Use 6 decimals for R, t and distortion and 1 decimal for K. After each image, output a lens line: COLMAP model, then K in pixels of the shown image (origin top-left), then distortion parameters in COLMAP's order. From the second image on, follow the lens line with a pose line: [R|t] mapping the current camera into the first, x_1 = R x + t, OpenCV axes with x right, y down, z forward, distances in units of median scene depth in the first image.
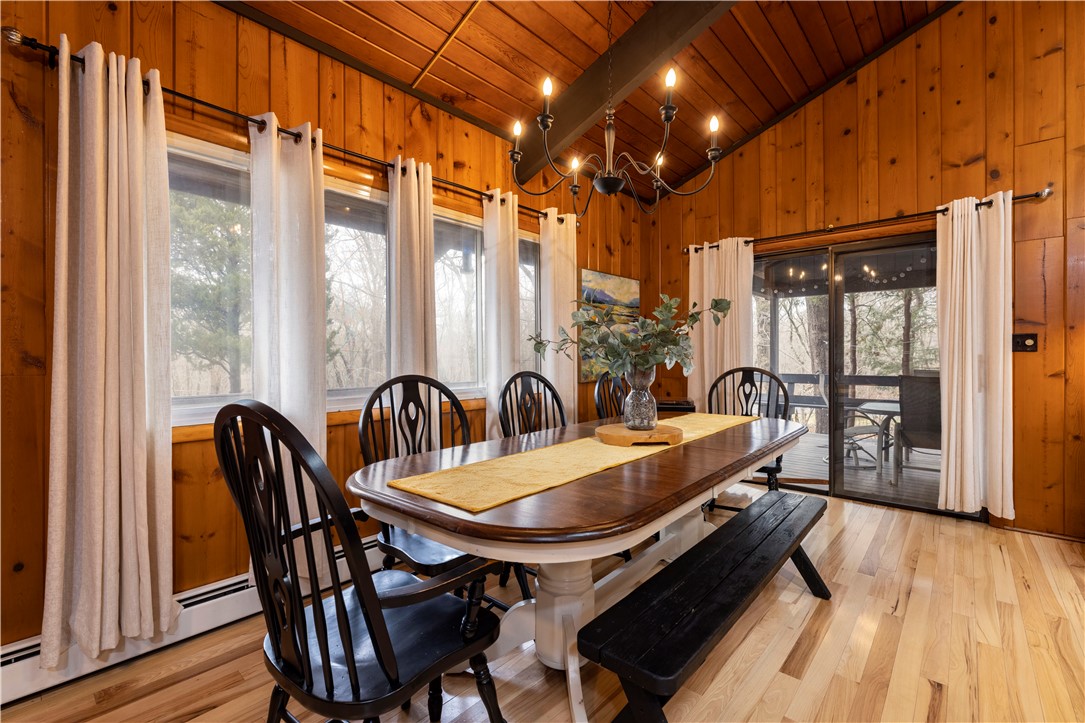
lens RADIAL K [[475.1, 0, 541.7], [0, 475.1, 359.0], [0, 0, 1]] dist [0.001736, -0.000362]
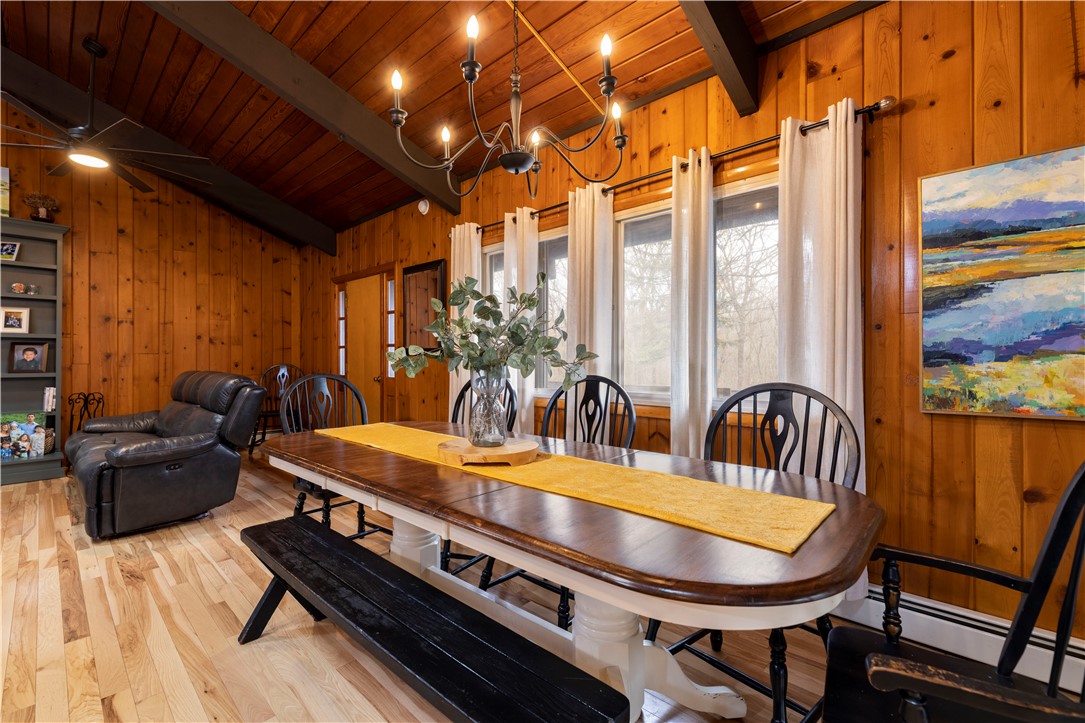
lens RADIAL K [[475.1, 0, 535.9], [0, 475.1, 357.4], [0, 0, 1]] dist [0.001736, -0.000362]
pose [[-0.036520, 0.001473, -0.999332, 0.728014], [-0.005599, 0.999983, 0.001678, -0.007340], [0.999317, 0.005656, -0.036511, 0.770246]]
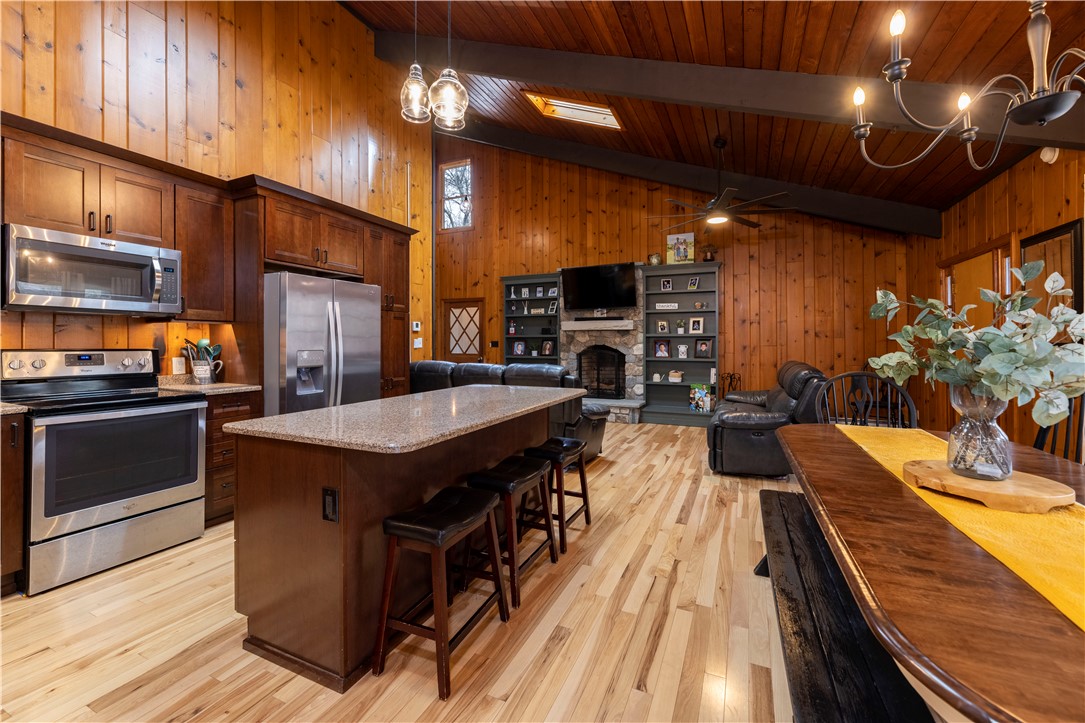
lens RADIAL K [[439.8, 0, 539.6], [0, 439.8, 342.7], [0, 0, 1]] dist [-0.000164, 0.000388]
pose [[-0.957758, 0.004145, -0.287545, 0.700494], [0.003112, 0.999987, 0.004050, -0.036467], [0.287558, 0.002984, -0.957758, 0.986431]]
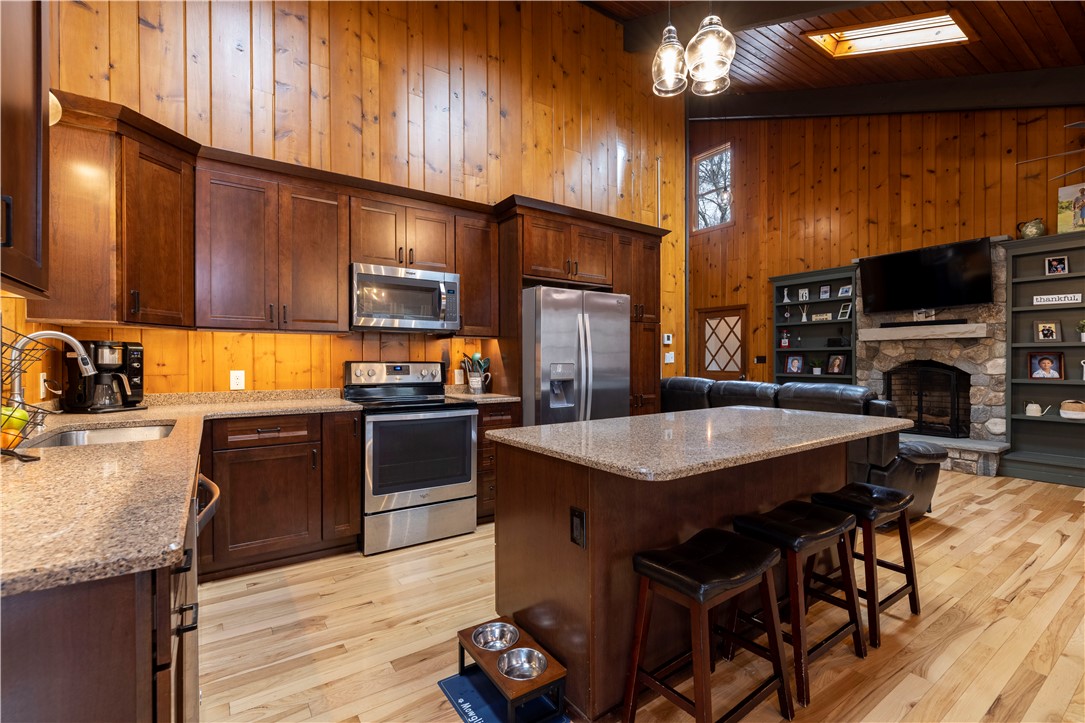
lens RADIAL K [[475.1, 0, 543.4], [0, 475.1, 364.4], [0, 0, 1]] dist [0.001736, -0.000362]
pose [[-0.972705, 0.003762, 0.232015, 0.704846], [0.006345, 0.999926, 0.010386, -0.025656], [-0.231958, 0.011575, -0.972657, 0.927376]]
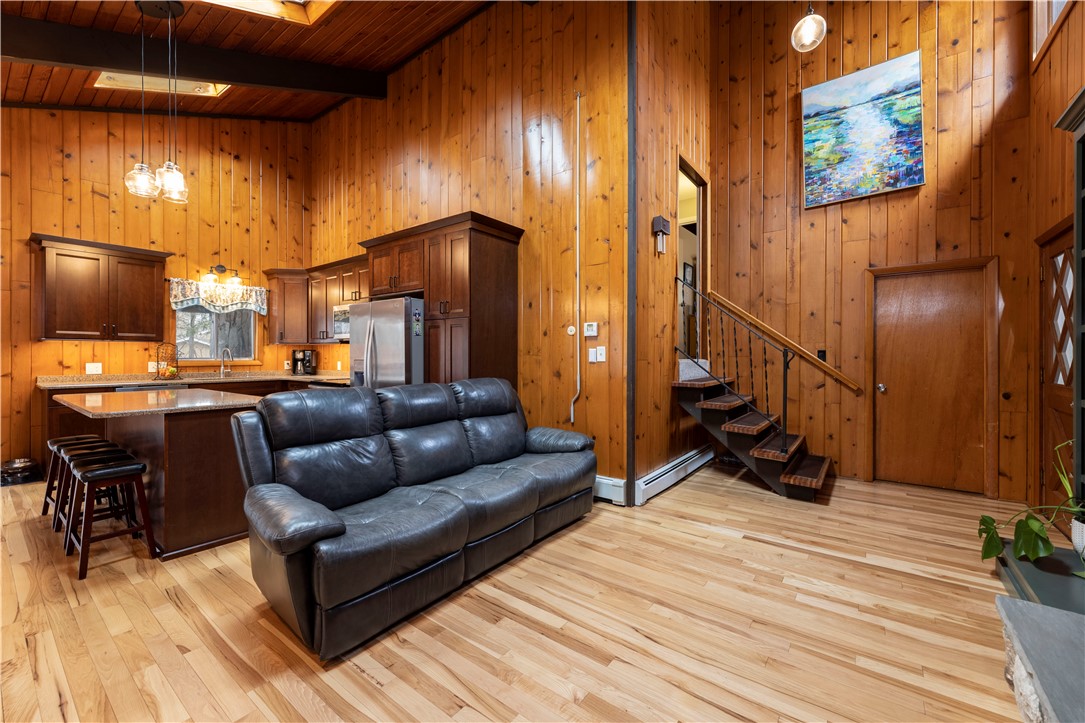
lens RADIAL K [[439.8, 0, 540.5], [0, 439.8, 357.2], [0, 0, 1]] dist [-0.000164, 0.000388]
pose [[-0.076340, 0.002345, 0.997079, -0.521381], [0.002402, 0.999995, -0.002168, -0.019658], [-0.997079, 0.002229, -0.076345, -0.664565]]
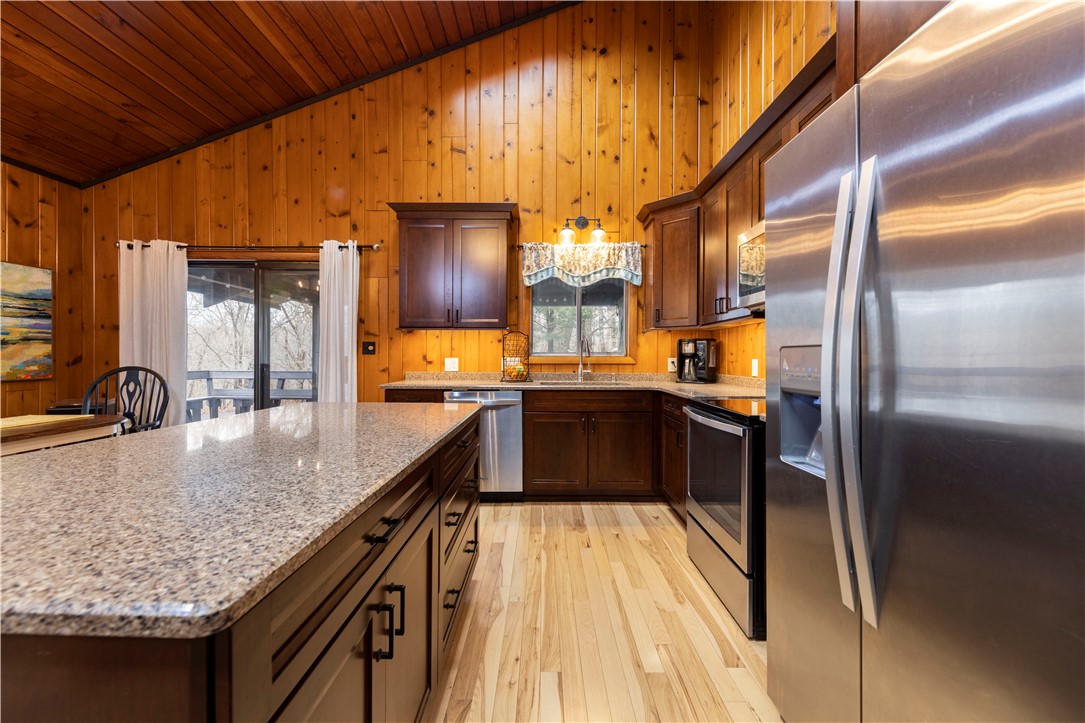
lens RADIAL K [[439.8, 0, 538.0], [0, 439.8, 358.9], [0, 0, 1]] dist [-0.000164, 0.000388]
pose [[0.750017, 0.002804, 0.661413, 0.506641], [-0.005352, 0.999984, 0.001829, -0.006417], [-0.661397, -0.004911, 0.750020, -0.330282]]
